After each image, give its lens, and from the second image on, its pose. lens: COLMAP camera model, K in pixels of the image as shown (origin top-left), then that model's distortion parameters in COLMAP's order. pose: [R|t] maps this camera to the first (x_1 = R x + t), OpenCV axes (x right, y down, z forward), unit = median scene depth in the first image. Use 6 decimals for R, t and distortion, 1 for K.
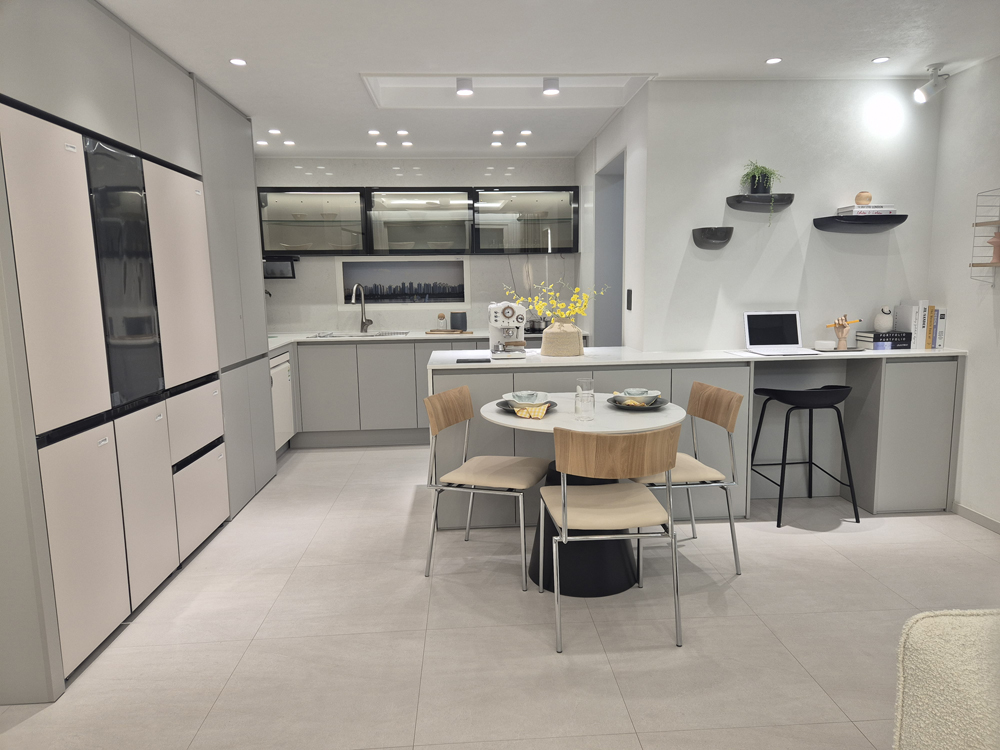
lens RADIAL K [[675.0, 0, 510.1], [0, 675.0, 377.3], [0, 0, 1]] dist [0.054863, -0.037742]
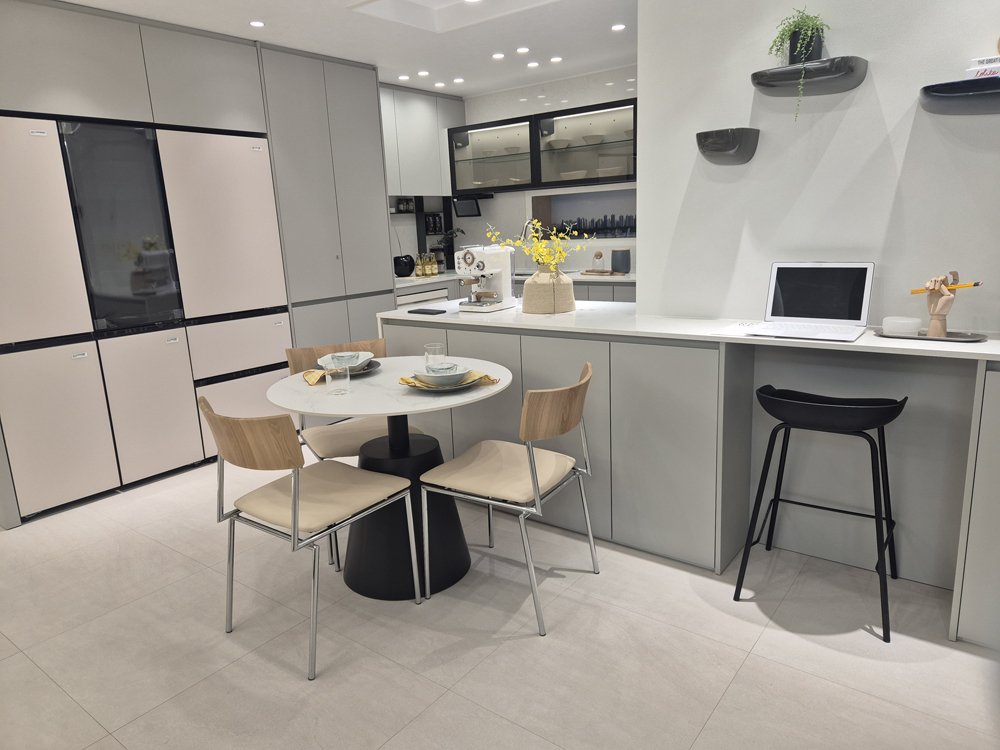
lens RADIAL K [[675.0, 0, 498.1], [0, 675.0, 372.5], [0, 0, 1]] dist [0.054863, -0.037742]
pose [[0.746020, 0.127394, -0.653624, 0.587446], [-0.060240, 0.990417, 0.124281, -0.058721], [0.663193, -0.053342, 0.746545, 0.354893]]
